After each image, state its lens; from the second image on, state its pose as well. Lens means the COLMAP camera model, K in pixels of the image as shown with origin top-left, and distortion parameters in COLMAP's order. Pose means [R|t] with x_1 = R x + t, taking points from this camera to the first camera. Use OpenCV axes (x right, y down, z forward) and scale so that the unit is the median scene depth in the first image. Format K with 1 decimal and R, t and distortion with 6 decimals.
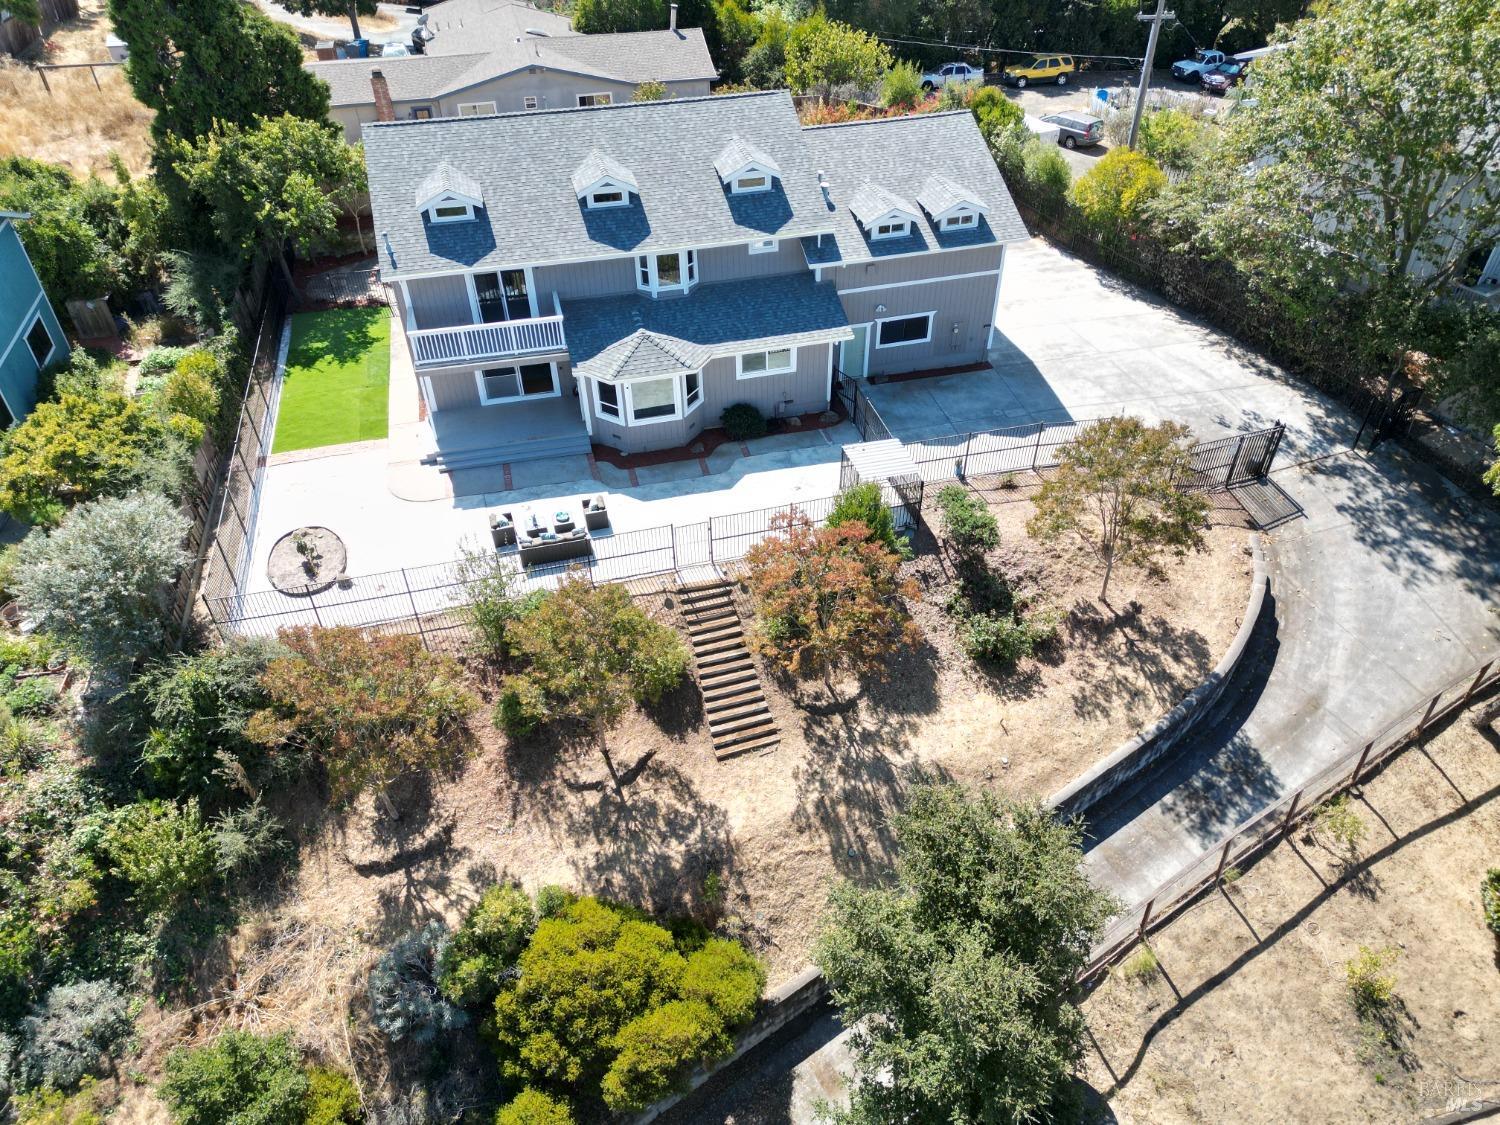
lens RADIAL K [[1060.2, 0, 750.0], [0, 1060.2, 562.5], [0, 0, 1]] dist [0.105983, -0.116490]
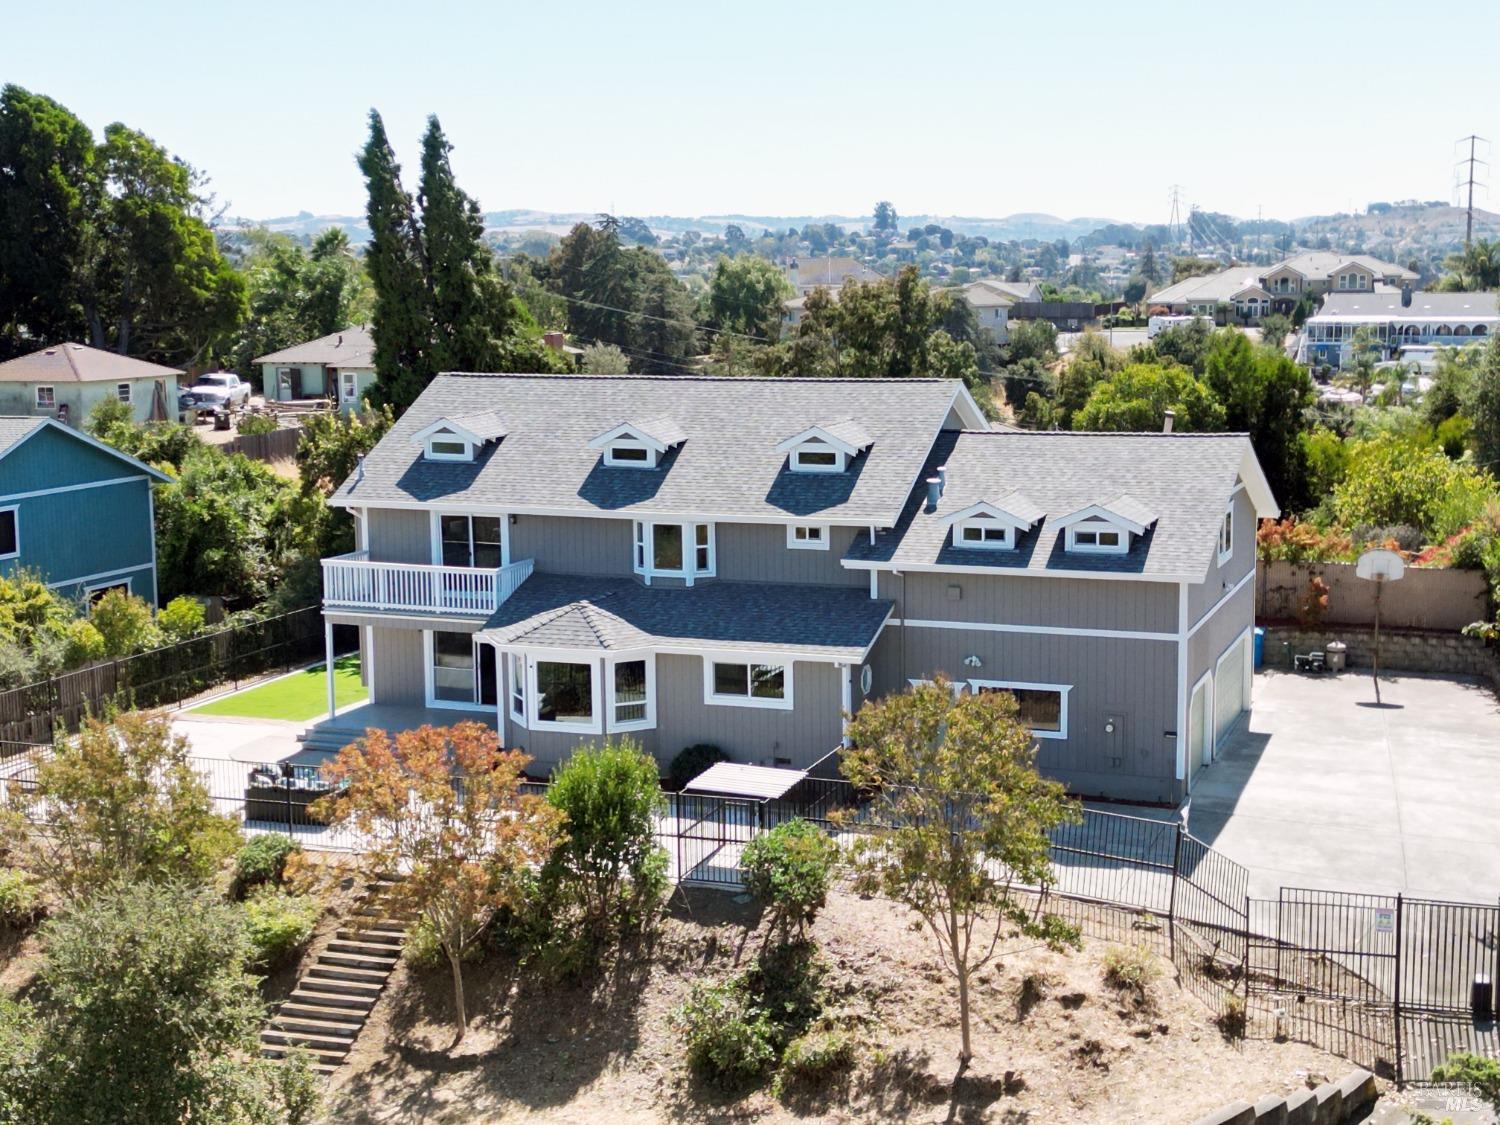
lens RADIAL K [[2119.4, 0, 750.0], [0, 2119.4, 562.5], [0, 0, 1]] dist [0.120751, -0.093799]
pose [[0.810733, 0.084721, -0.579253, 0.788513], [-0.371449, 0.839229, -0.397142, 0.273840], [0.452480, 0.537138, 0.711860, 0.035057]]
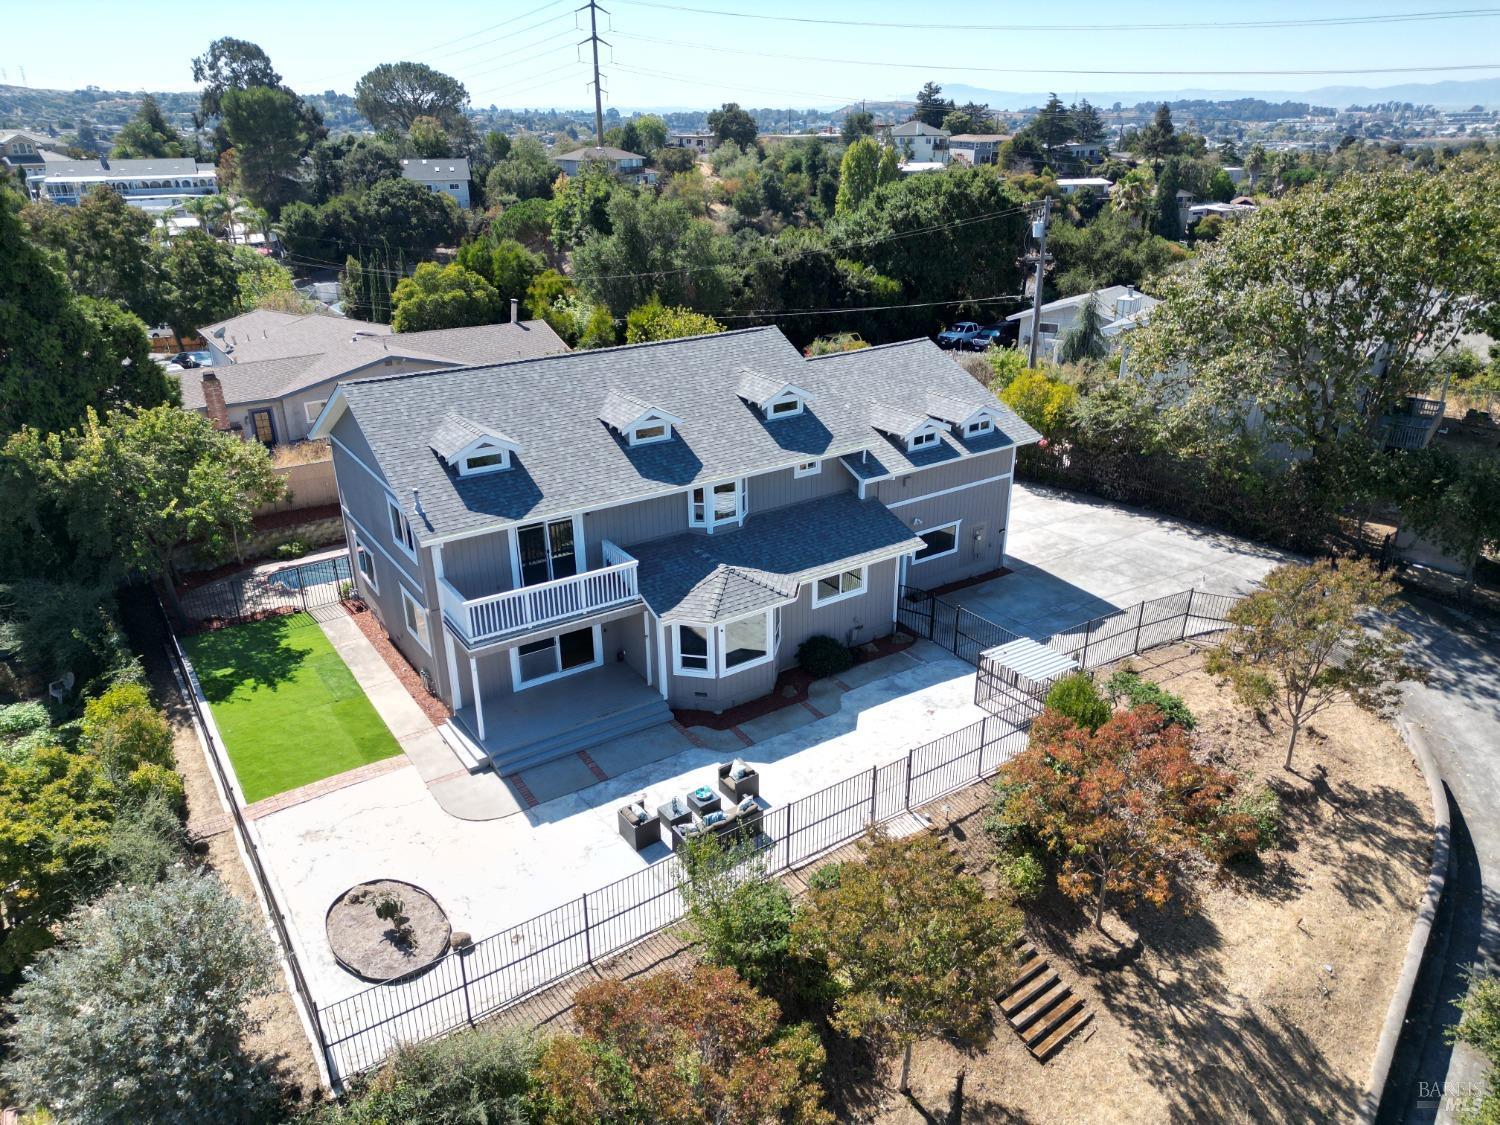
lens RADIAL K [[1060.2, 0, 750.0], [0, 1060.2, 562.5], [0, 0, 1]] dist [0.105983, -0.116490]
pose [[0.939521, -0.129973, 0.316872, -0.346676], [0.214818, 0.944210, -0.249642, -0.000850], [-0.266747, 0.302614, 0.915025, 0.205436]]
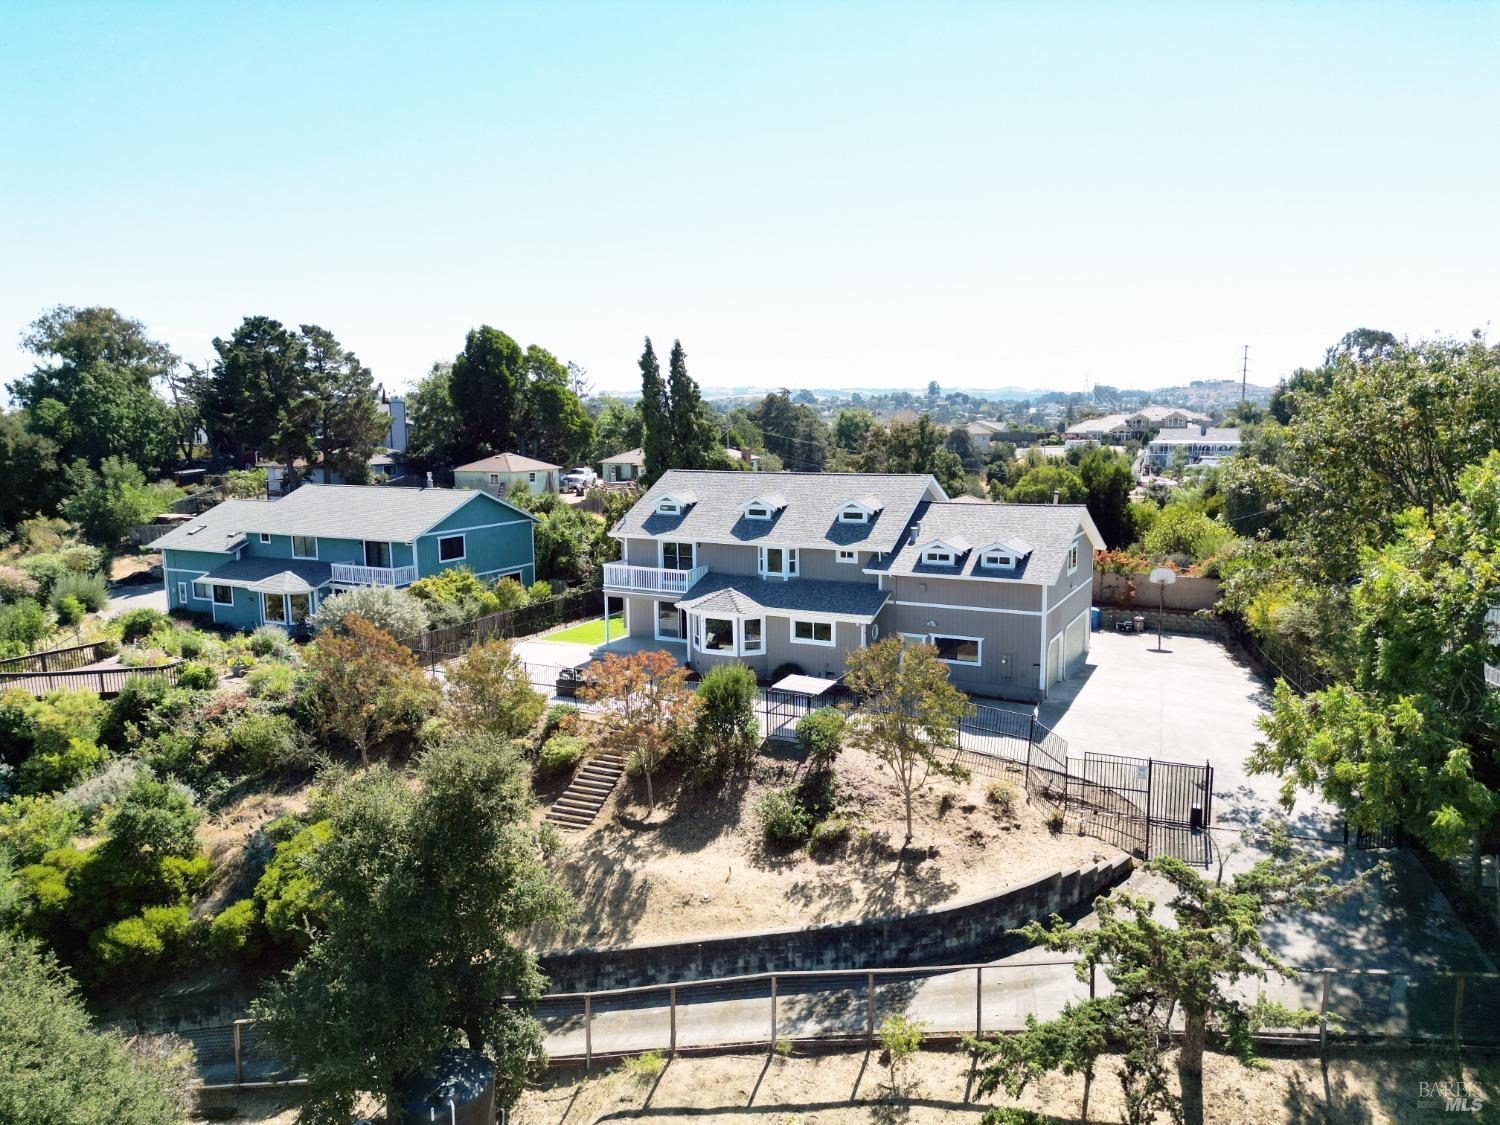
lens RADIAL K [[1060.2, 0, 750.0], [0, 1060.2, 562.5], [0, 0, 1]] dist [0.105983, -0.116490]
pose [[0.743310, 0.097674, -0.661778, 0.806953], [-0.424983, 0.832938, -0.354406, 0.225317], [0.516604, 0.544678, 0.660641, 0.090630]]
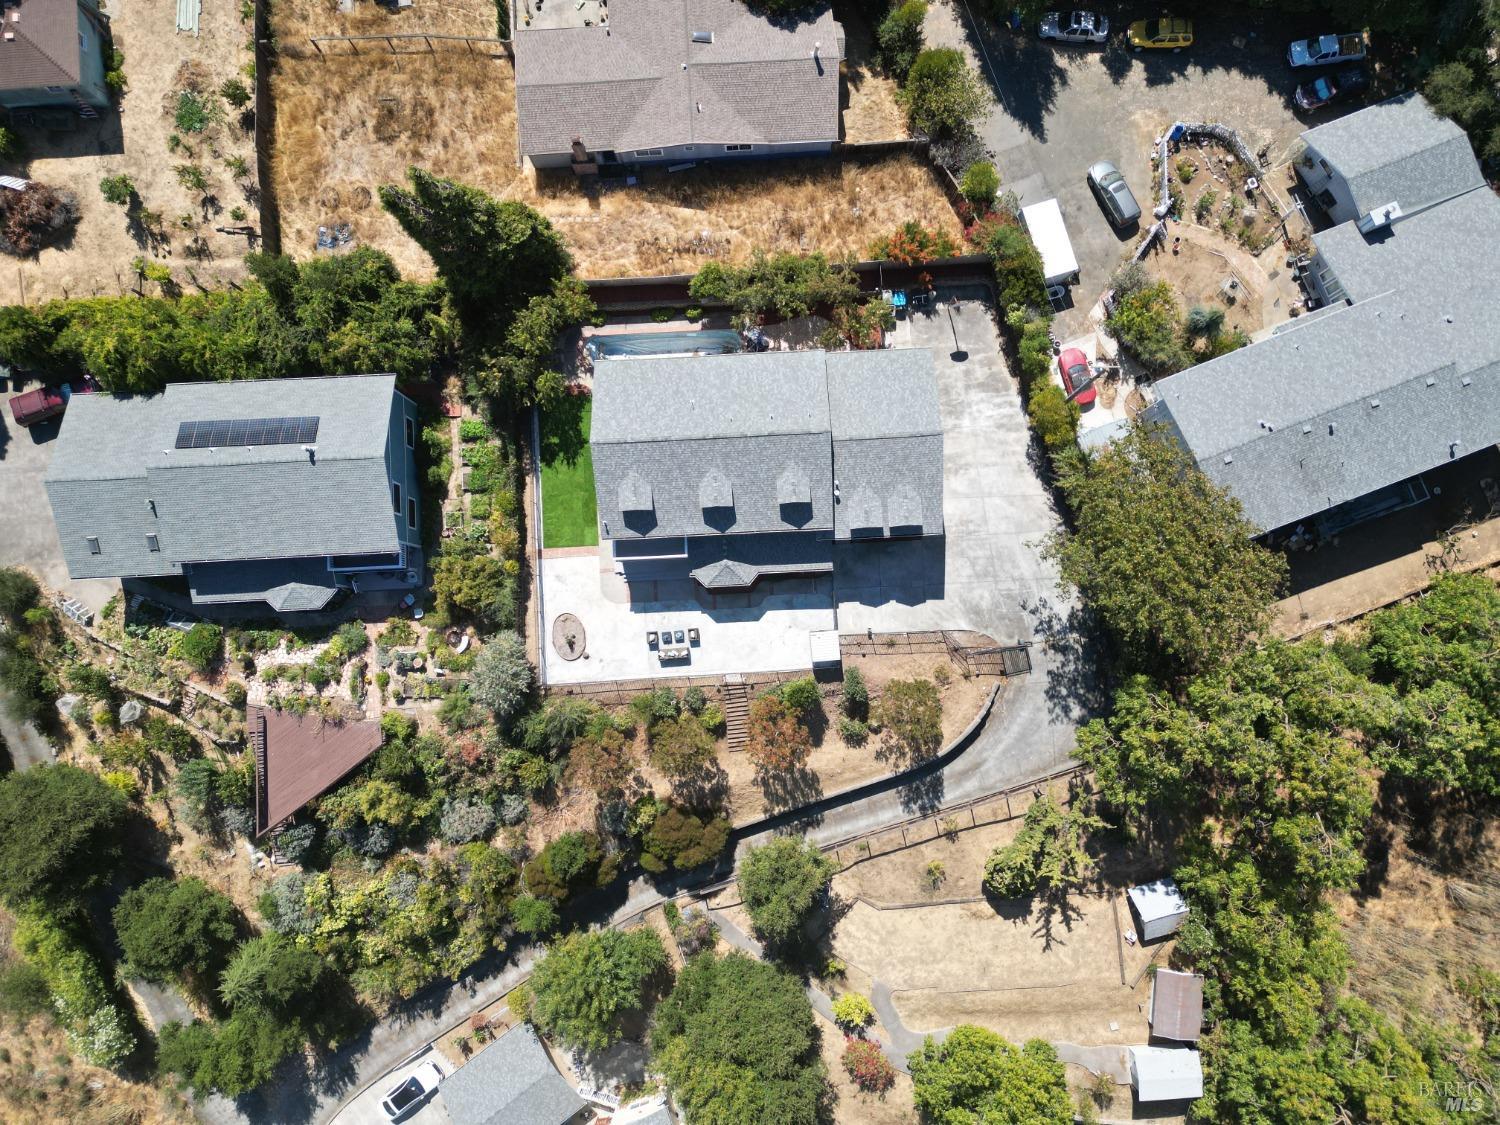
lens RADIAL K [[1060.2, 0, 750.0], [0, 1060.2, 562.5], [0, 0, 1]] dist [0.105983, -0.116490]
pose [[0.979582, 0.200143, -0.019022, -0.018751], [-0.124117, 0.676473, 0.725933, -1.641993], [0.158158, -0.708750, 0.687502, -0.354910]]
